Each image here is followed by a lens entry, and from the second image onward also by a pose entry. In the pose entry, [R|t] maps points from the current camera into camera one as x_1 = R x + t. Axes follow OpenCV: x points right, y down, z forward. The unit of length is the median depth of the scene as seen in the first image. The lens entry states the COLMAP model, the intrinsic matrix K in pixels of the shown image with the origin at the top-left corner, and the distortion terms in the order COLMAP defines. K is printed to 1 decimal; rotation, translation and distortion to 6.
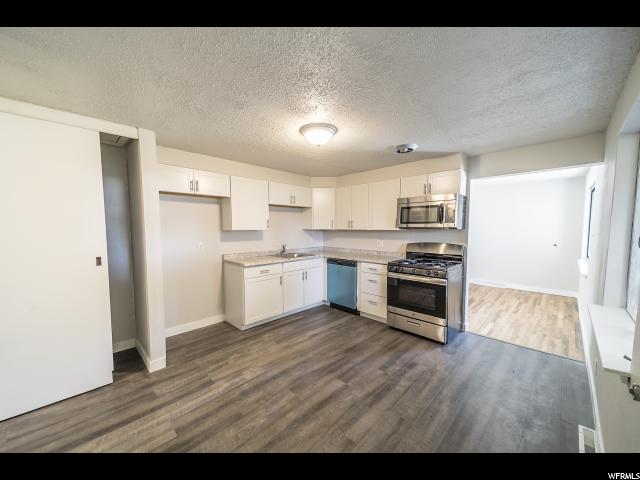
lens RADIAL K [[239.9, 0, 320.0], [0, 239.9, 240.0], [0, 0, 1]] dist [0.031369, -0.000026]
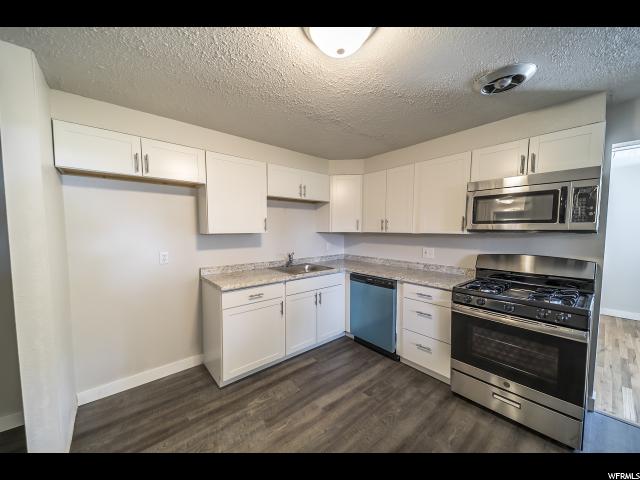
lens RADIAL K [[239.9, 0, 320.0], [0, 239.9, 240.0], [0, 0, 1]] dist [0.031369, -0.000026]
pose [[0.996517, 0.005474, -0.083210, -0.001455], [-0.006123, 0.999953, -0.007542, -0.018401], [0.083165, 0.008025, 0.996503, 0.336582]]
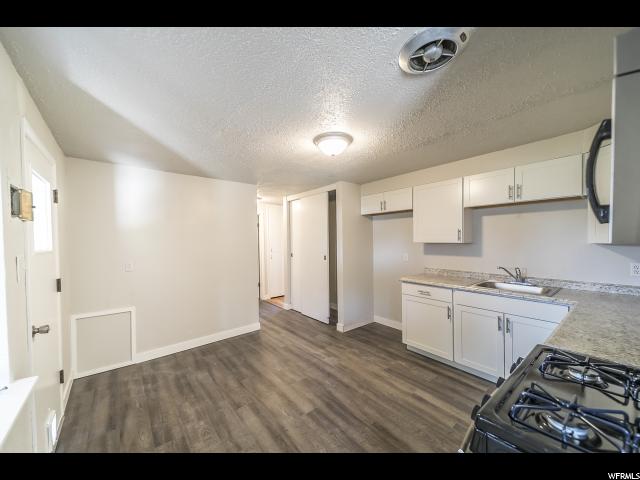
lens RADIAL K [[246.8, 0, 320.0], [0, 246.8, 240.0], [0, 0, 1]] dist [0.022977, -0.000034]
pose [[-0.097288, 0.007026, -0.995232, 0.623704], [-0.045955, 0.998877, 0.011544, -0.042877], [0.994195, 0.046859, -0.096855, 0.677974]]
